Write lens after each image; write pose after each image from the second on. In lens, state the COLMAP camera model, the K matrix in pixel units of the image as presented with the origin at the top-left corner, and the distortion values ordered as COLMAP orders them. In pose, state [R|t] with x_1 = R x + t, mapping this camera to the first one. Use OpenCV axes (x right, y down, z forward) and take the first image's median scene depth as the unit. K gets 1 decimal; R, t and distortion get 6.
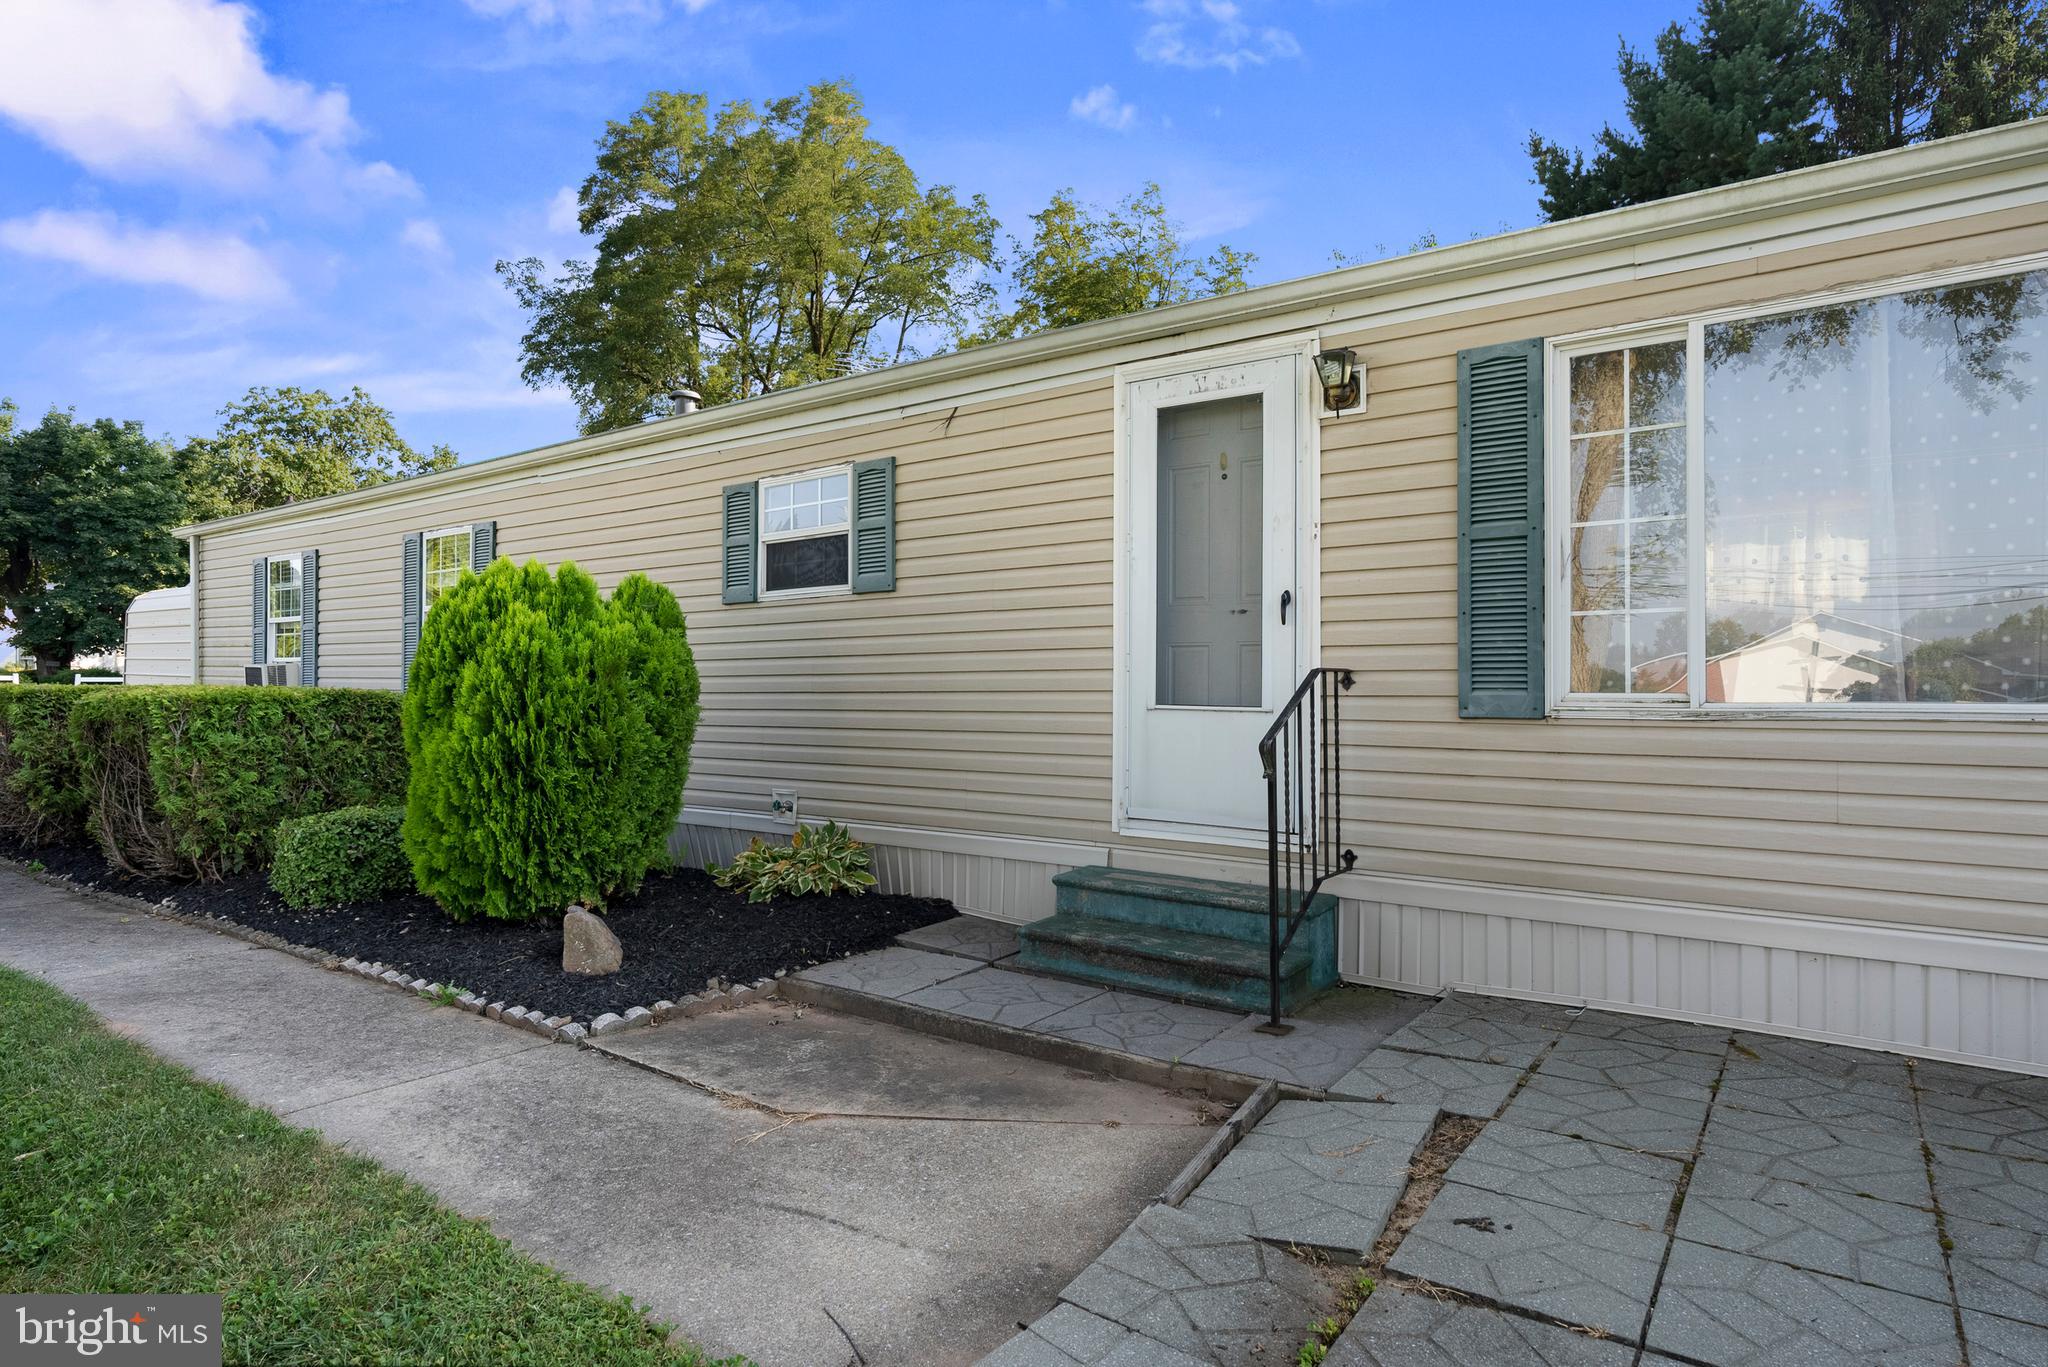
lens RADIAL K [[1131.7, 0, 1030.5], [0, 1131.7, 677.5], [0, 0, 1]] dist [0.000612, 0.000531]
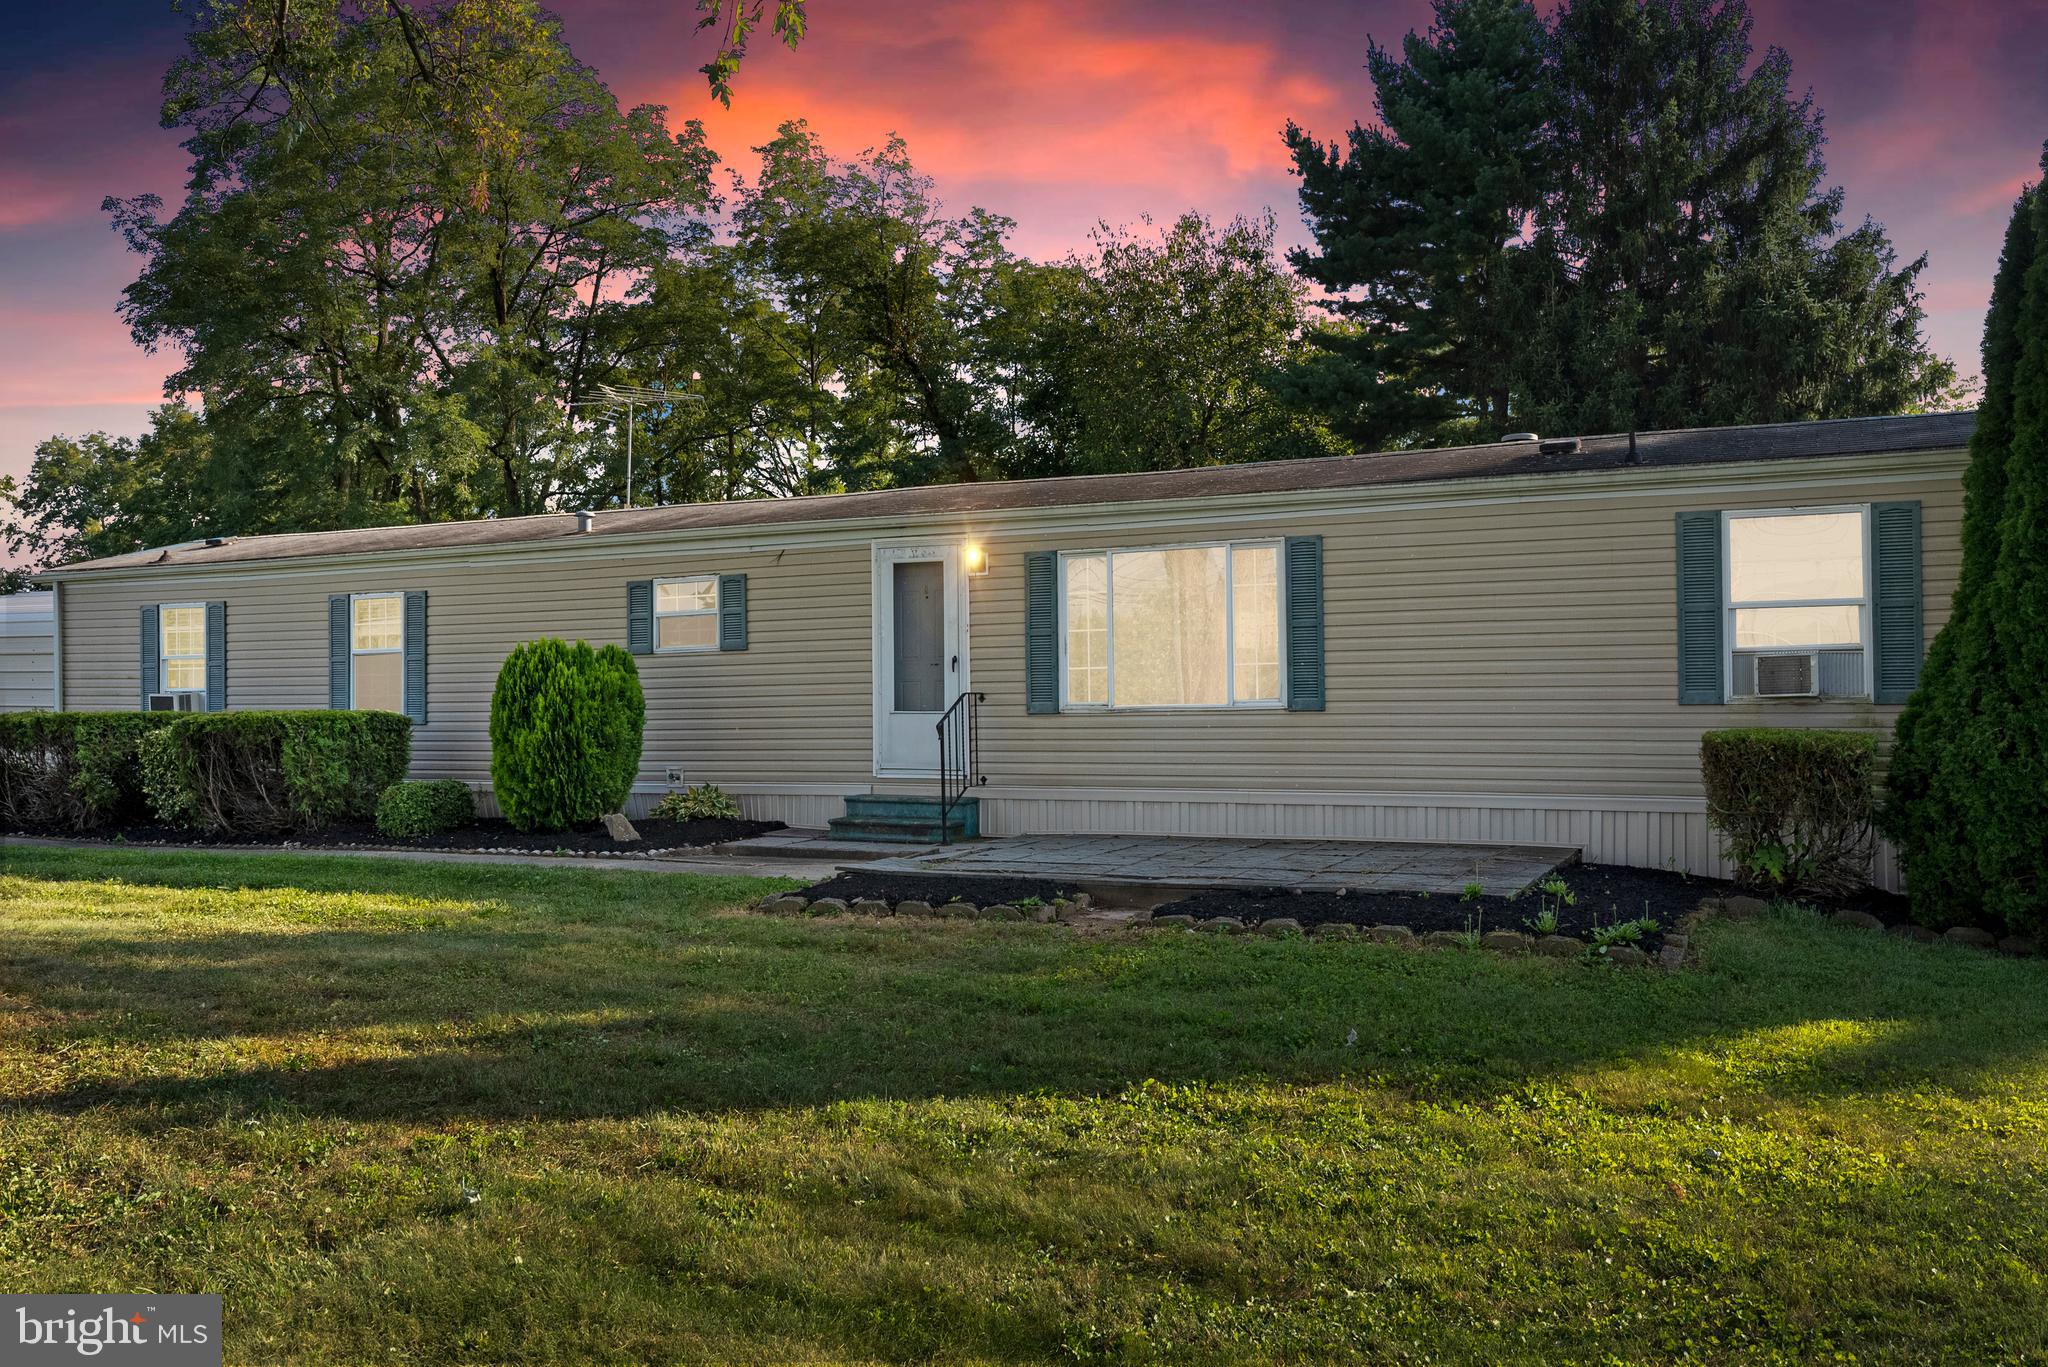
lens RADIAL K [[1619.8, 0, 1012.2], [0, 1619.8, 672.5], [0, 0, 1]] dist [0.020964, 0.007204]
pose [[0.985345, -0.010311, 0.170264, -0.175411], [0.012117, 0.999881, -0.009576, -0.014439], [-0.170145, 0.011499, 0.985352, -1.906067]]
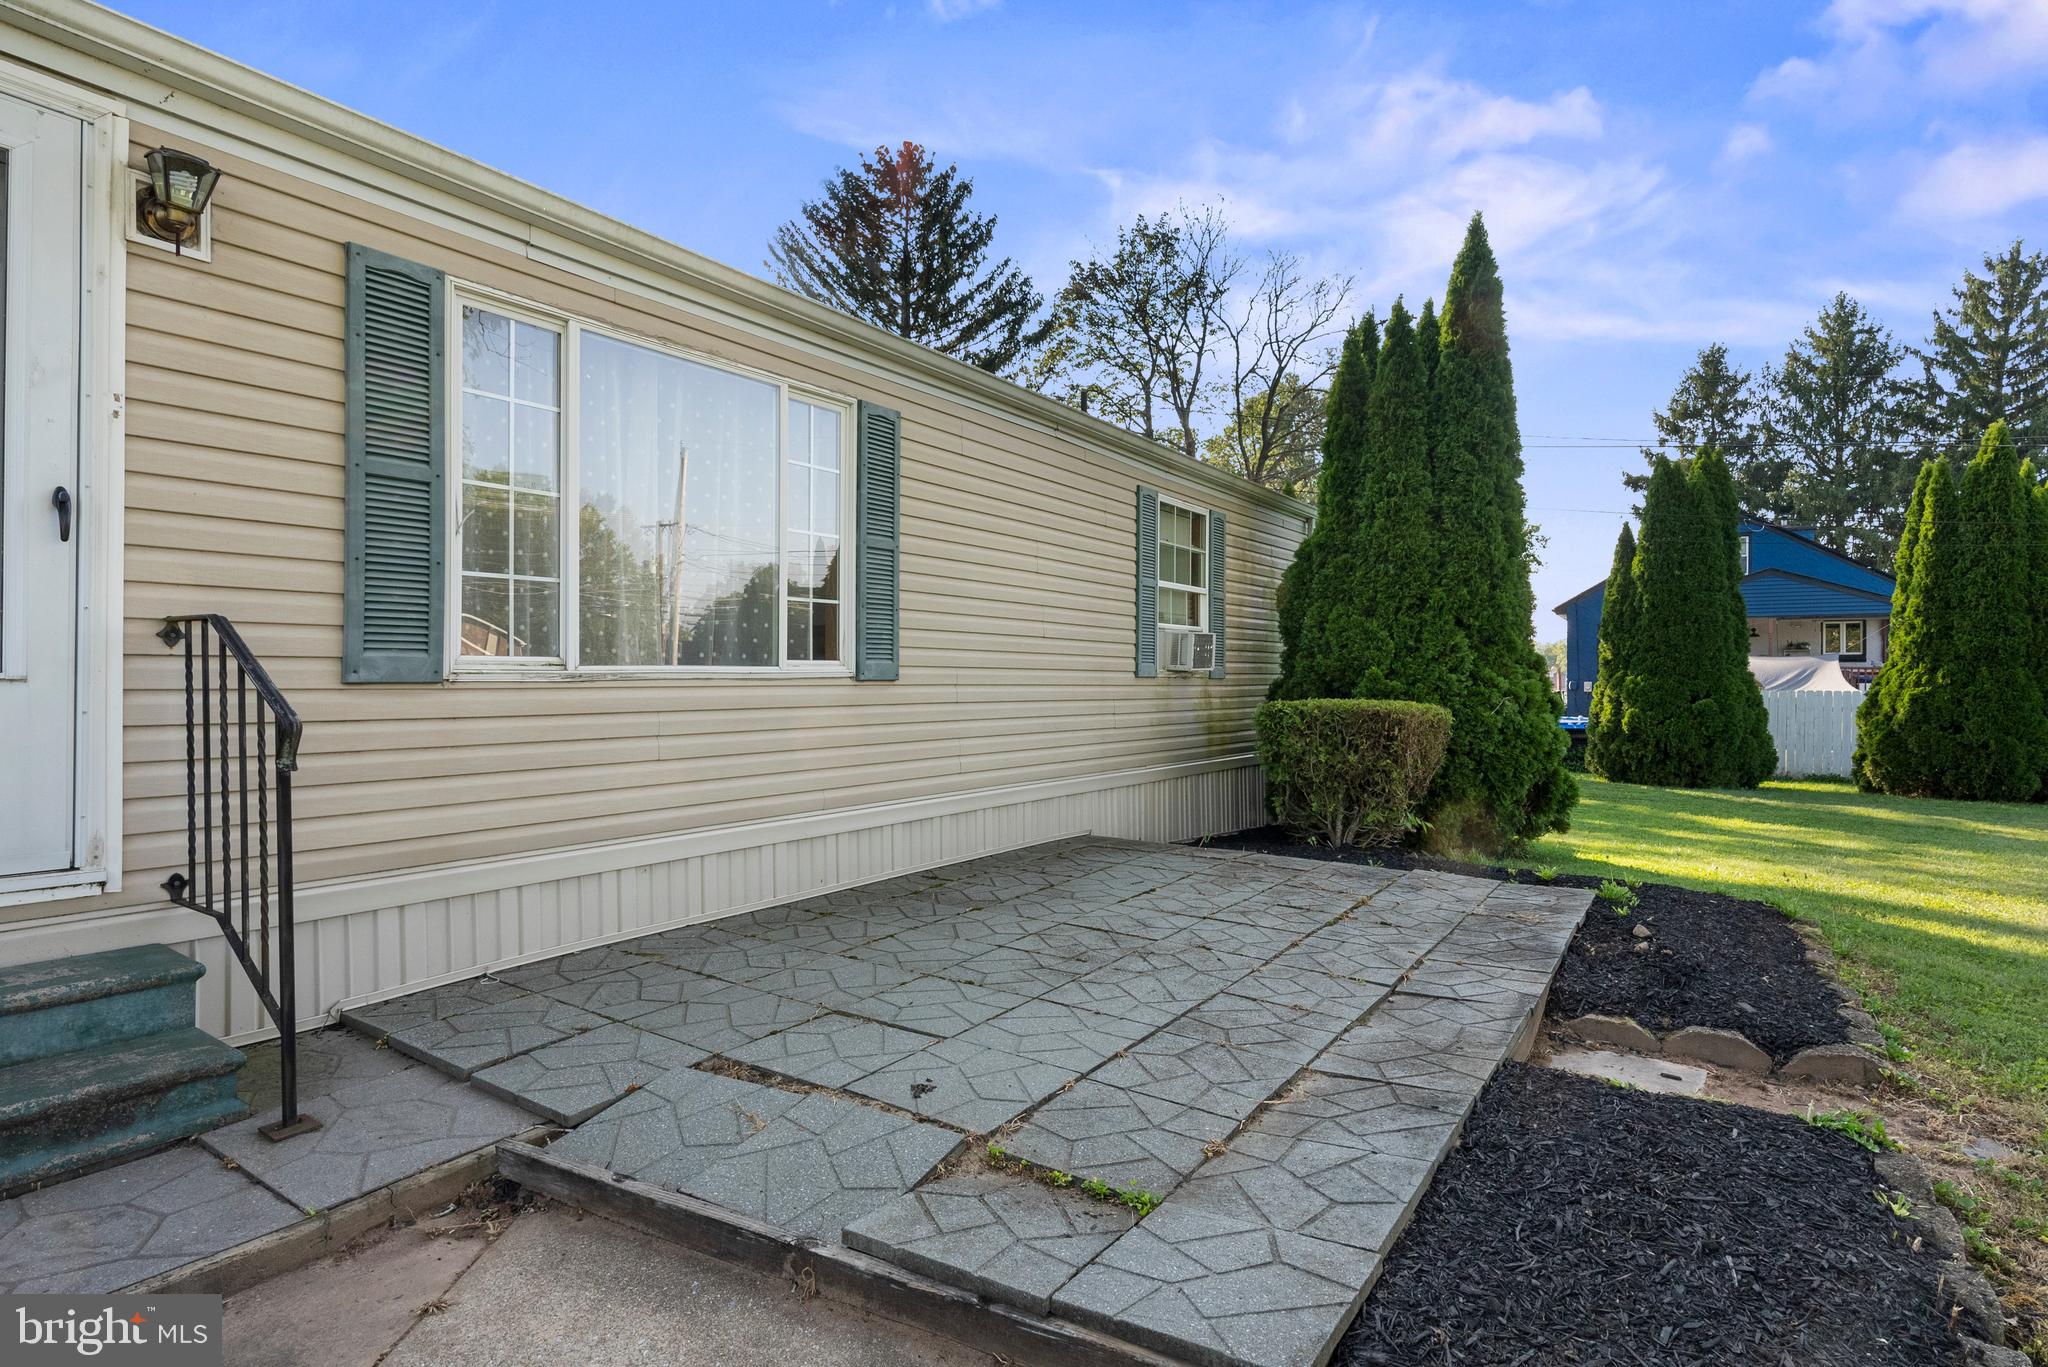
lens RADIAL K [[1050.8, 0, 1020.5], [0, 1050.8, 681.5], [0, 0, 1]] dist [0.000150, -0.000118]
pose [[-0.021104, -0.007909, 0.999746, -0.352894], [-0.013513, 0.999880, 0.007624, 0.018755], [-0.999686, -0.013349, -0.021208, 0.452734]]
